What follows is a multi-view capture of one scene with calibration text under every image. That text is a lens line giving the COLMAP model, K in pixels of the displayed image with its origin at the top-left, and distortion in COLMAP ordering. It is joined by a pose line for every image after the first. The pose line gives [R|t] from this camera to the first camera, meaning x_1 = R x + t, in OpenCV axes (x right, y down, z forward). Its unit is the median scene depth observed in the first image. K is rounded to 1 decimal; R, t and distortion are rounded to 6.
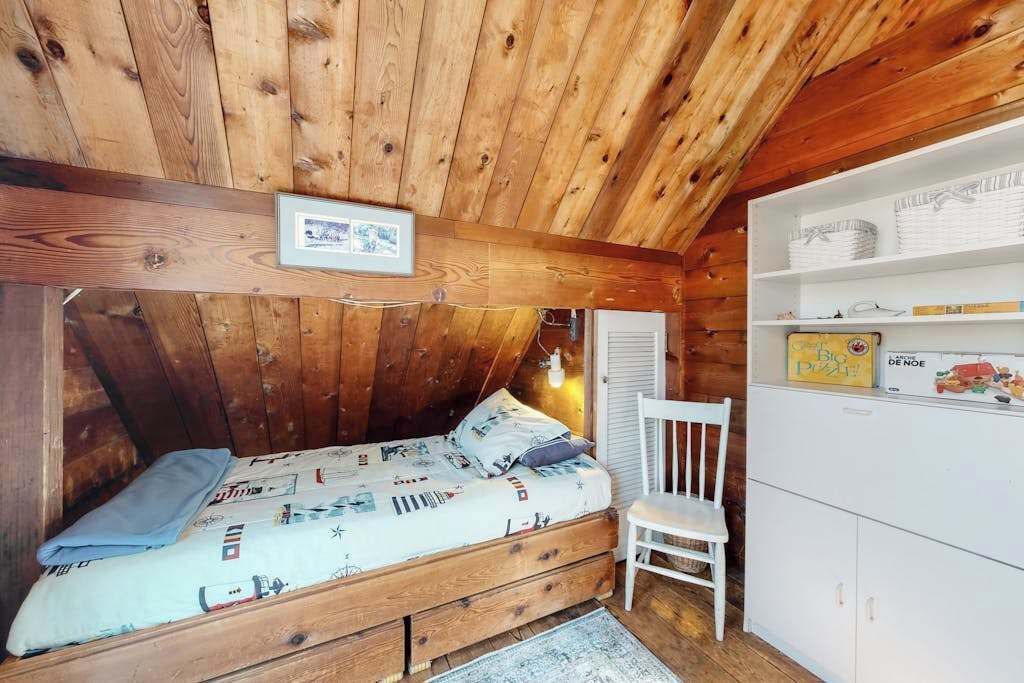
lens RADIAL K [[369.8, 0, 520.1], [0, 369.8, 341.3], [0, 0, 1]] dist [-0.002032, -0.000230]
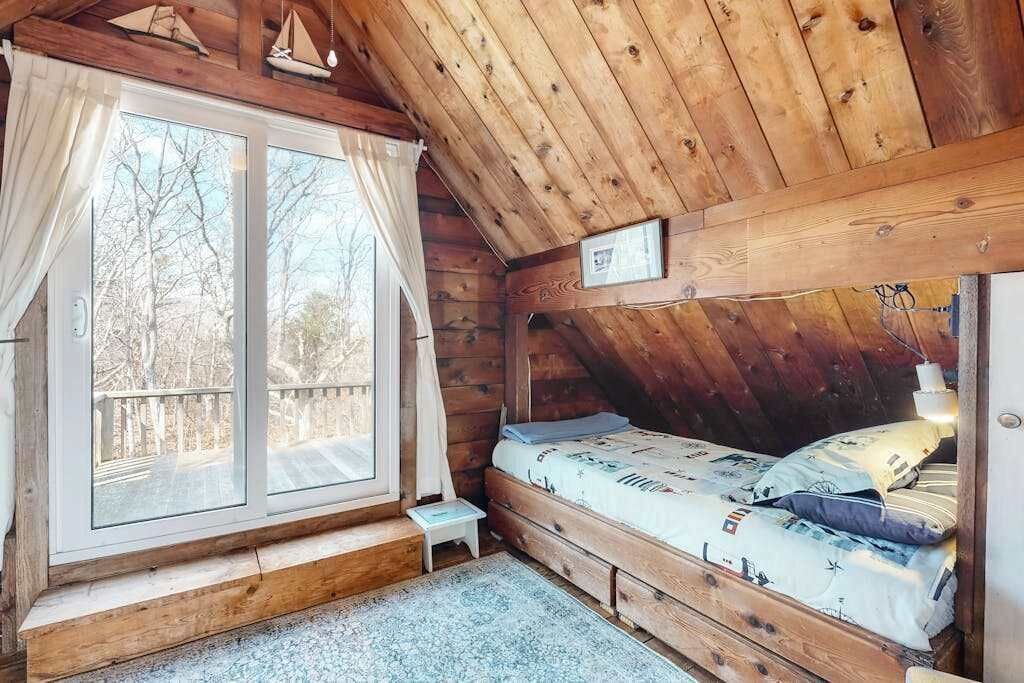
lens RADIAL K [[487.4, 0, 515.0], [0, 487.4, 341.8], [0, 0, 1]] dist [0.000529, -0.001097]
pose [[0.123431, 0.004717, -0.992342, 1.089655], [-0.000521, 0.999989, 0.004688, 0.000842], [0.992353, -0.000061, 0.123432, 0.420003]]
